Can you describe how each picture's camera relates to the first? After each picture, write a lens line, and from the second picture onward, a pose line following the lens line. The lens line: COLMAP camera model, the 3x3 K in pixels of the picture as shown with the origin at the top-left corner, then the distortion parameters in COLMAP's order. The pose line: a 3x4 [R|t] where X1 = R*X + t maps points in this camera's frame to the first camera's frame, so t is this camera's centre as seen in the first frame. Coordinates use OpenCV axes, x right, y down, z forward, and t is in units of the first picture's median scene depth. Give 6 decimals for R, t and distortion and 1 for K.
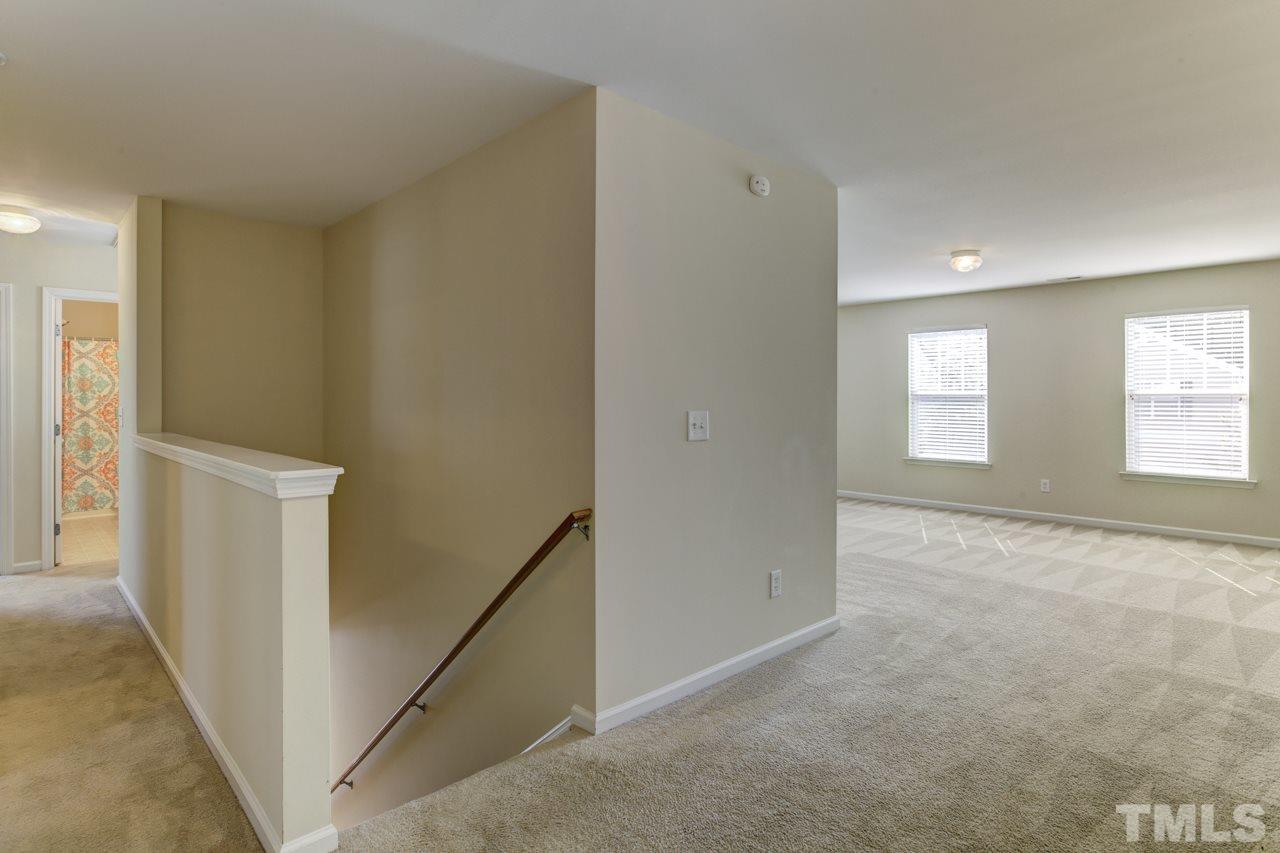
lens RADIAL K [[662.2, 0, 632.2], [0, 662.2, 397.0], [0, 0, 1]] dist [0.002787, 0.000261]
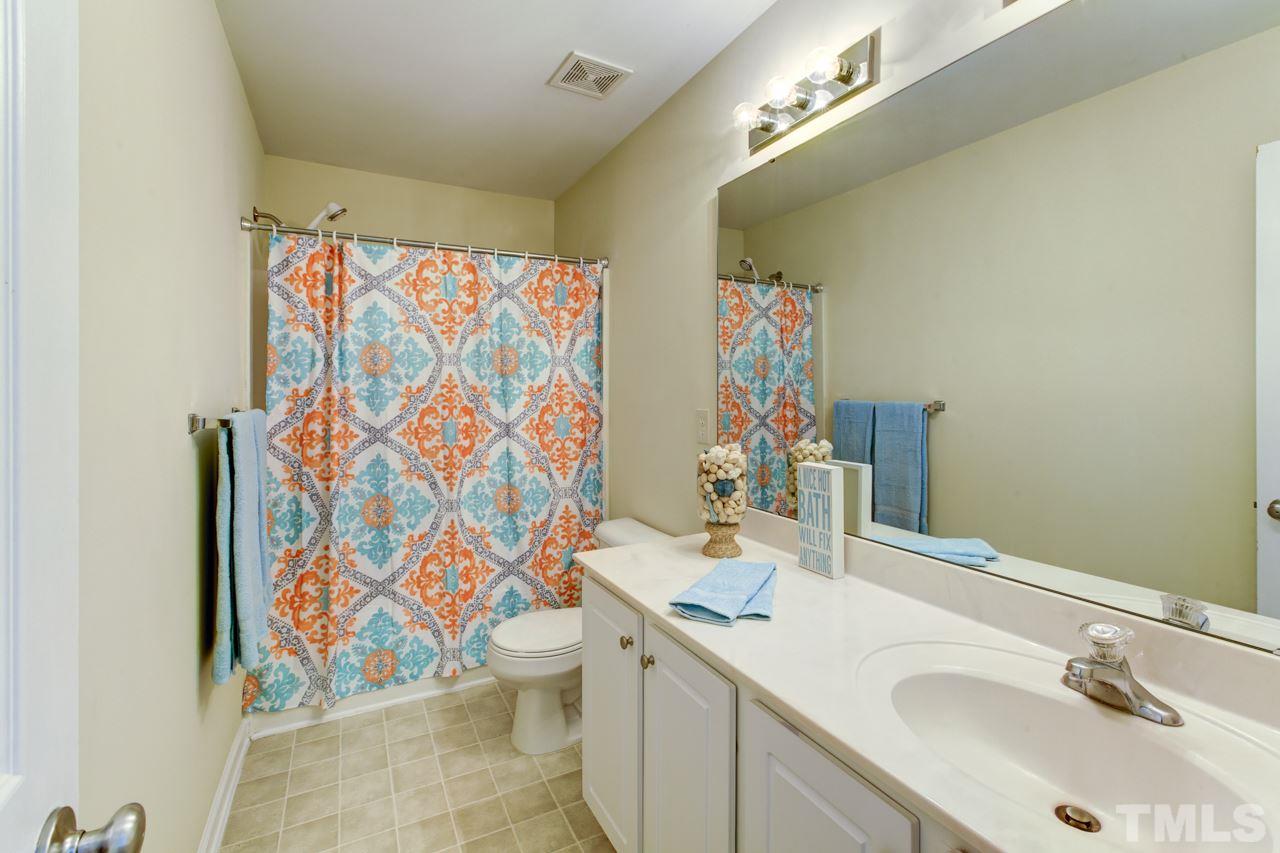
lens RADIAL K [[577.9, 0, 652.9], [0, 577.9, 394.8], [0, 0, 1]] dist [-0.000155, -0.000059]
pose [[0.967419, 0.001429, -0.253177, -0.584698], [-0.000197, 0.999988, 0.004891, 0.000080], [0.253181, -0.004682, 0.967408, 0.715404]]
